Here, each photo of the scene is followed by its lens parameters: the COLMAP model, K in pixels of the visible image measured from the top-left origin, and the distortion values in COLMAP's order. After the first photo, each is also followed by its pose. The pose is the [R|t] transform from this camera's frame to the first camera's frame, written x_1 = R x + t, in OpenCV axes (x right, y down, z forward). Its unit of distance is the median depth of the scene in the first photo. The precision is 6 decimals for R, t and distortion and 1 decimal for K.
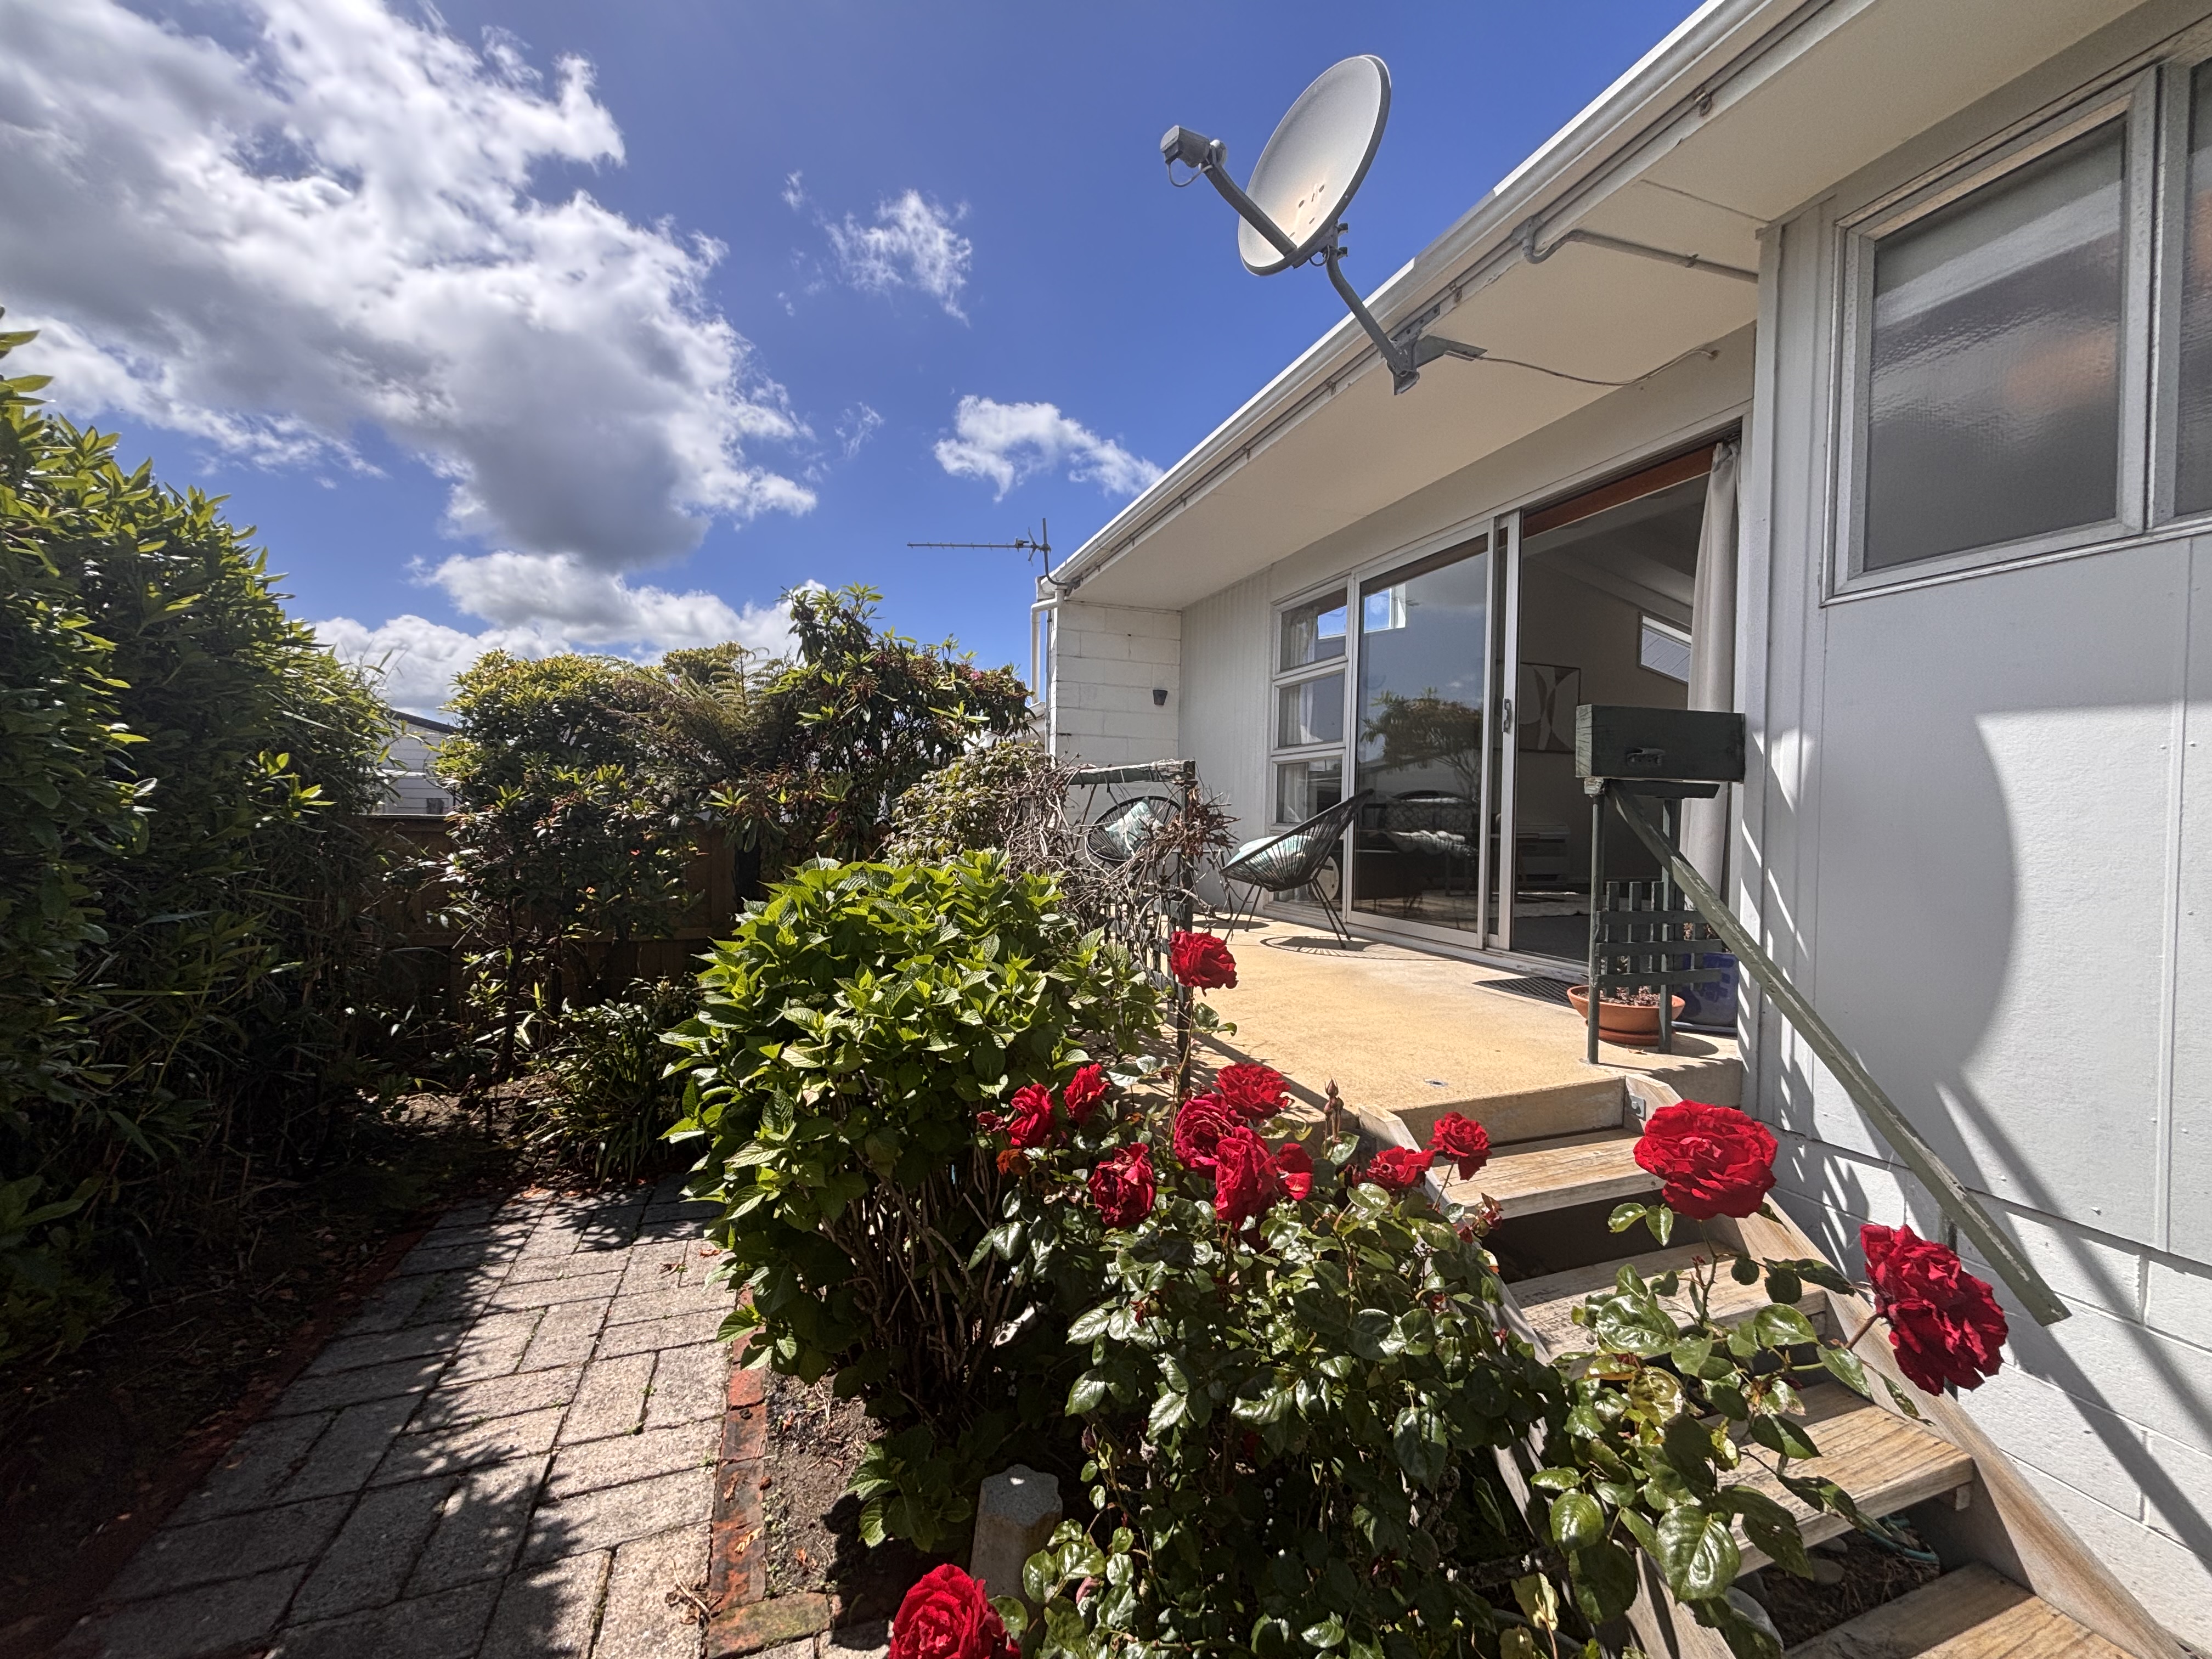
lens RADIAL K [[892.6, 0, 1106.0], [0, 892.6, 829.5], [0, 0, 1]] dist [-0.014185, -0.000166]
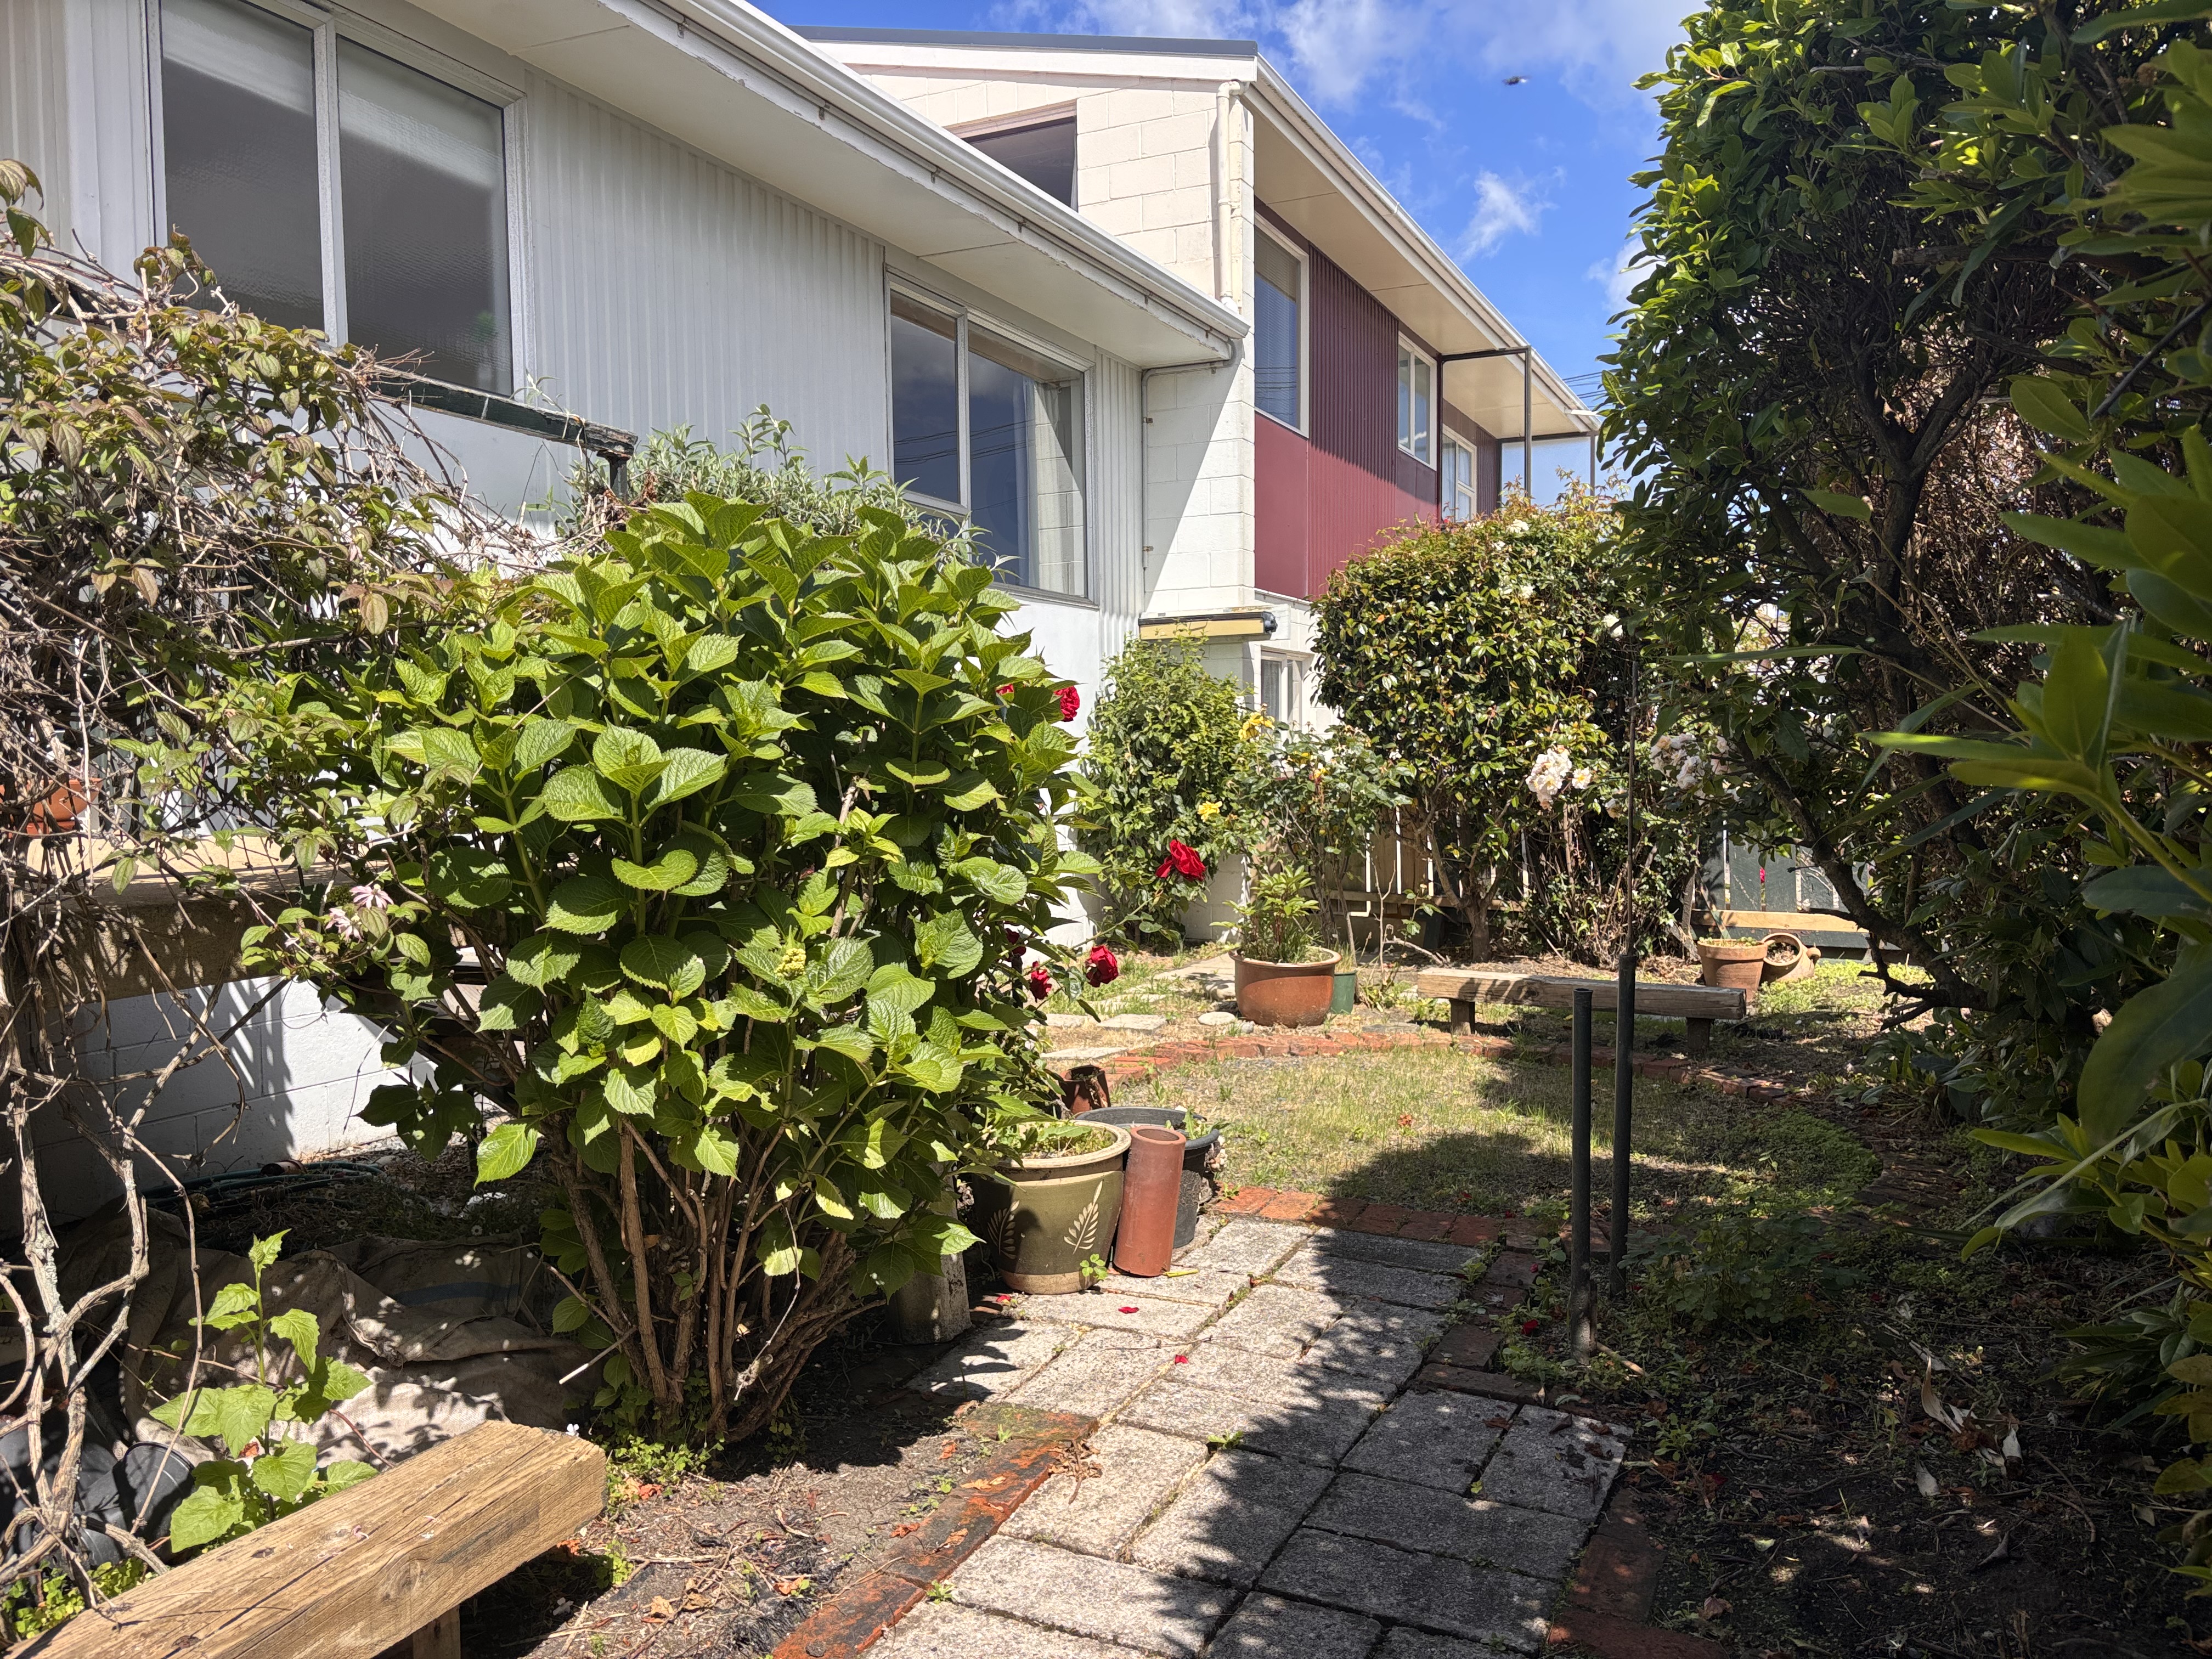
lens RADIAL K [[1686.6, 0, 1106.0], [0, 1686.6, 829.5], [0, 0, 1]] dist [0.005134, 0.003550]
pose [[-0.695568, -0.043384, 0.717149, -0.879688], [0.018388, 0.996773, 0.078135, 0.117082], [-0.718225, 0.067535, -0.692526, 1.137284]]
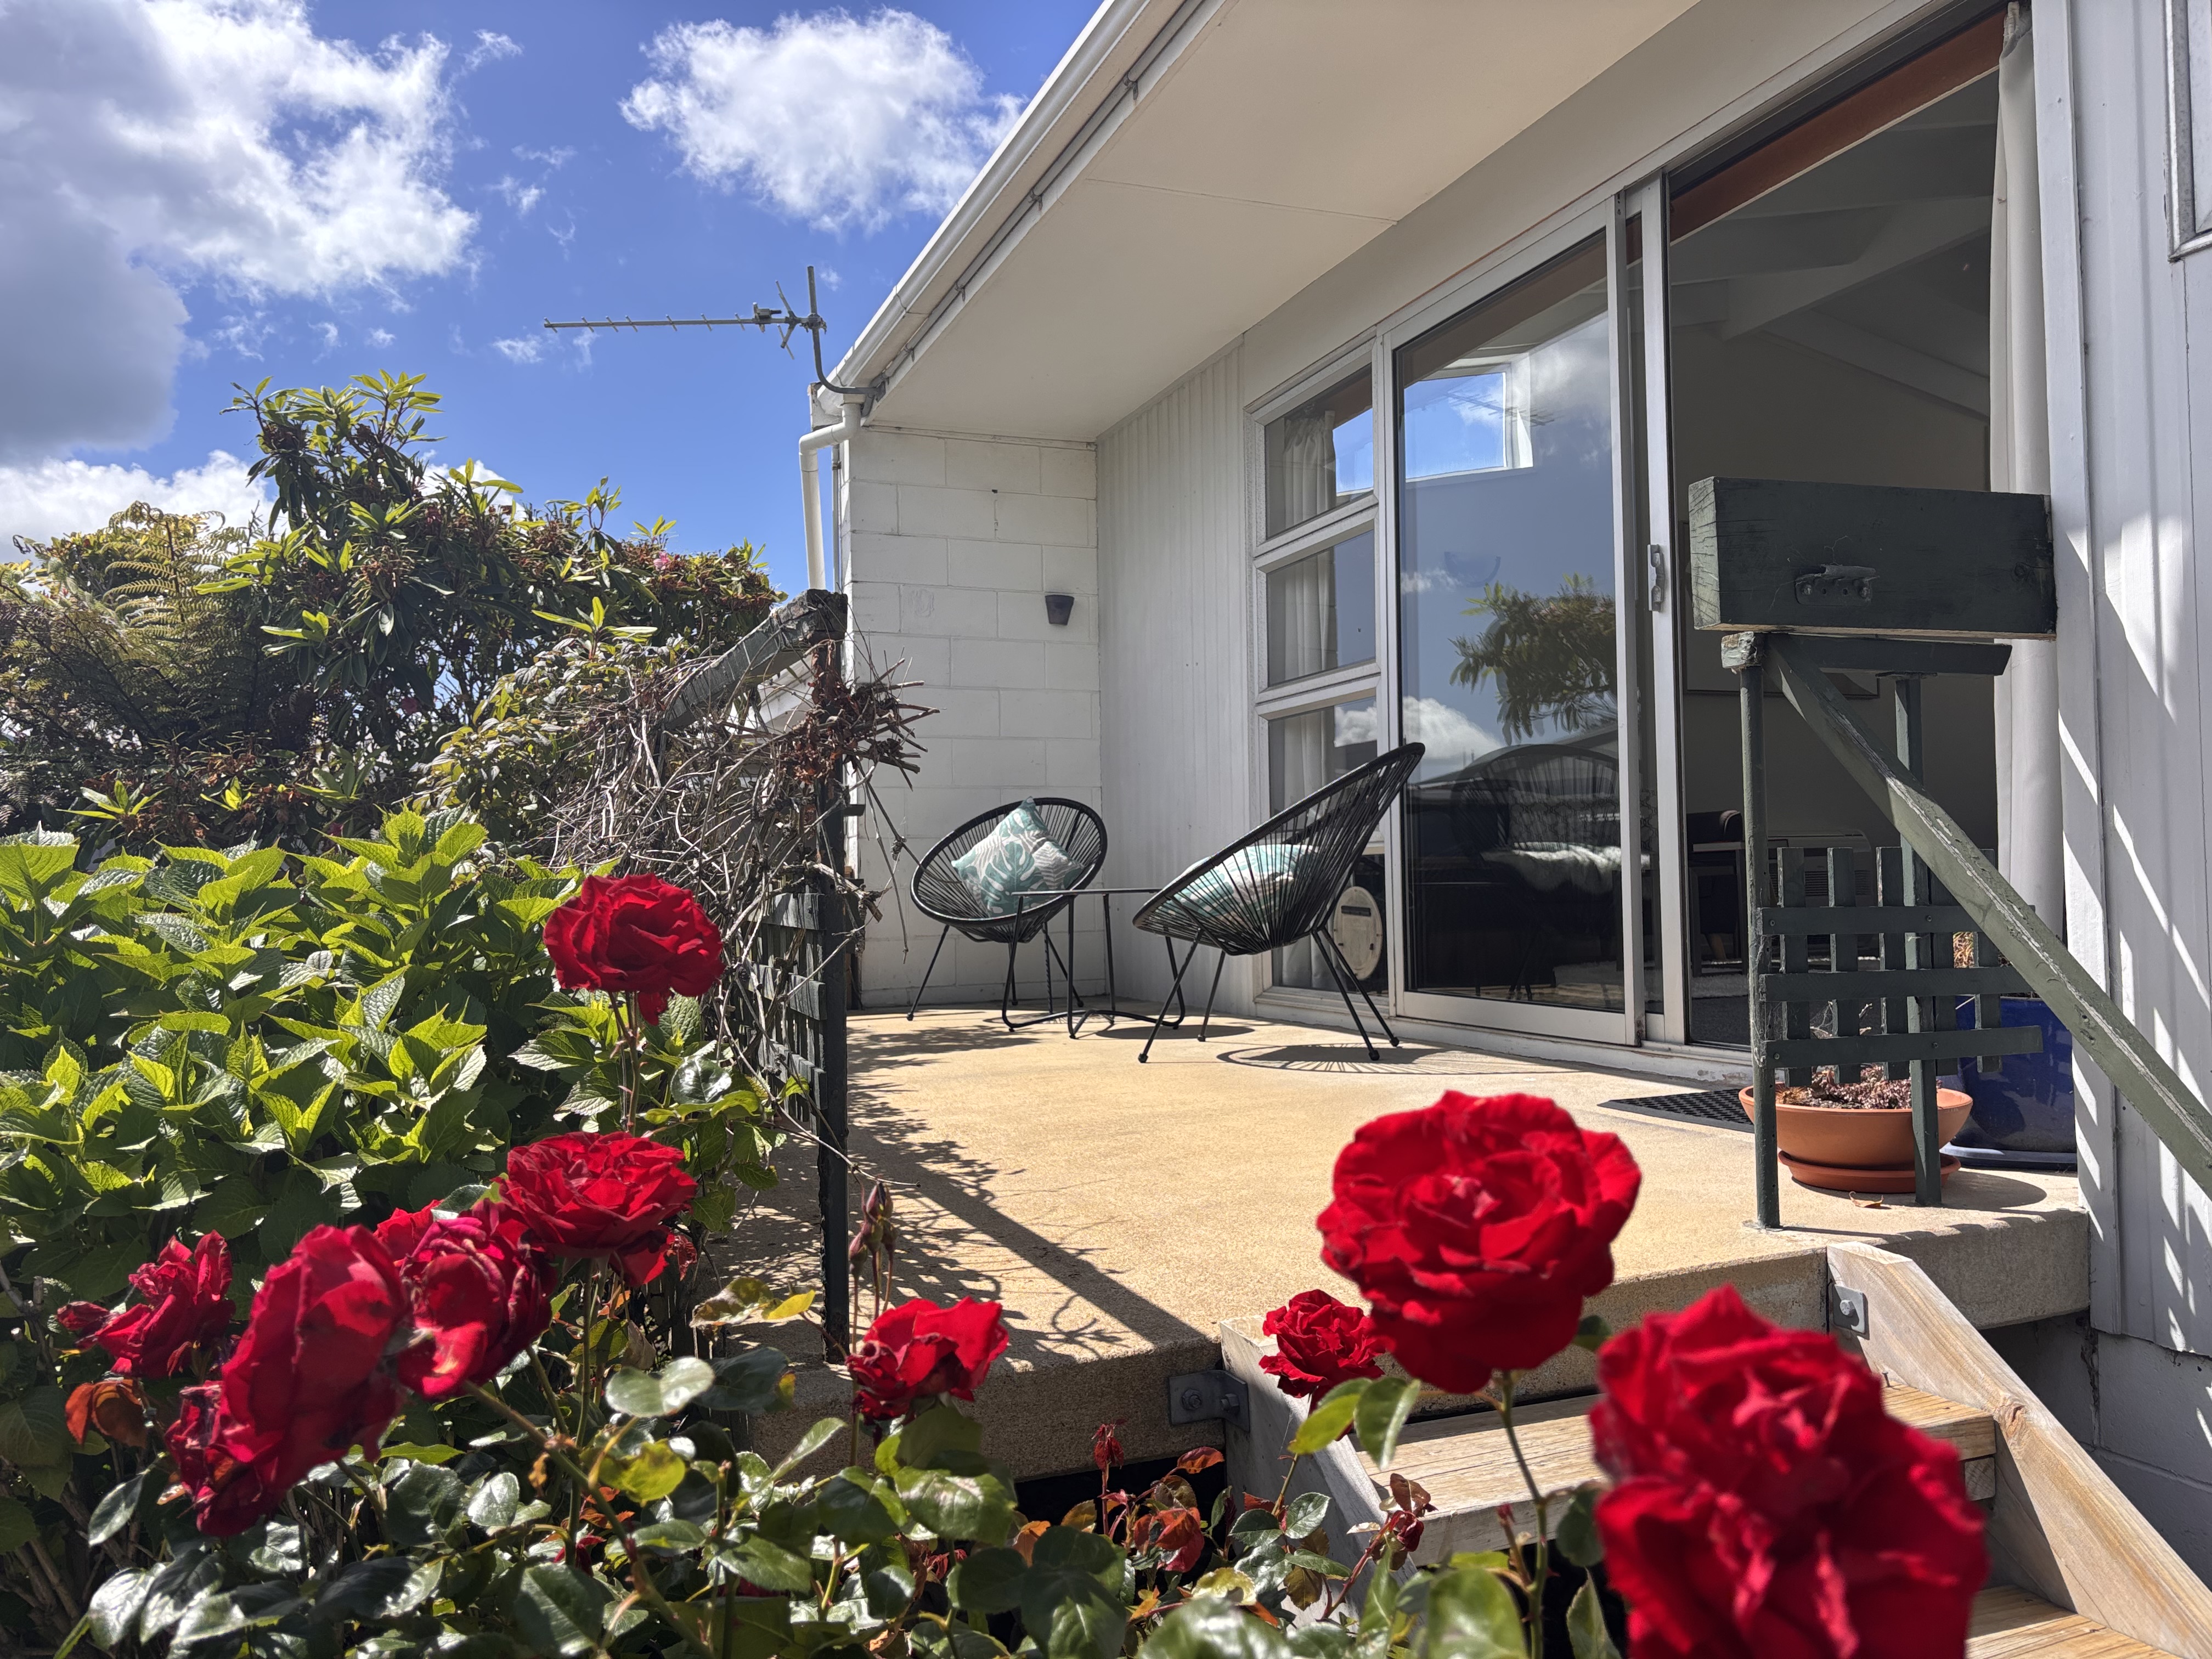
lens RADIAL K [[1686.6, 0, 1106.0], [0, 1686.6, 829.5], [0, 0, 1]] dist [0.005134, 0.003550]
pose [[0.999002, -0.036482, 0.025762, 0.137093], [0.037657, 0.998200, -0.046682, 0.060953], [-0.024012, 0.047605, 0.998578, 0.072377]]
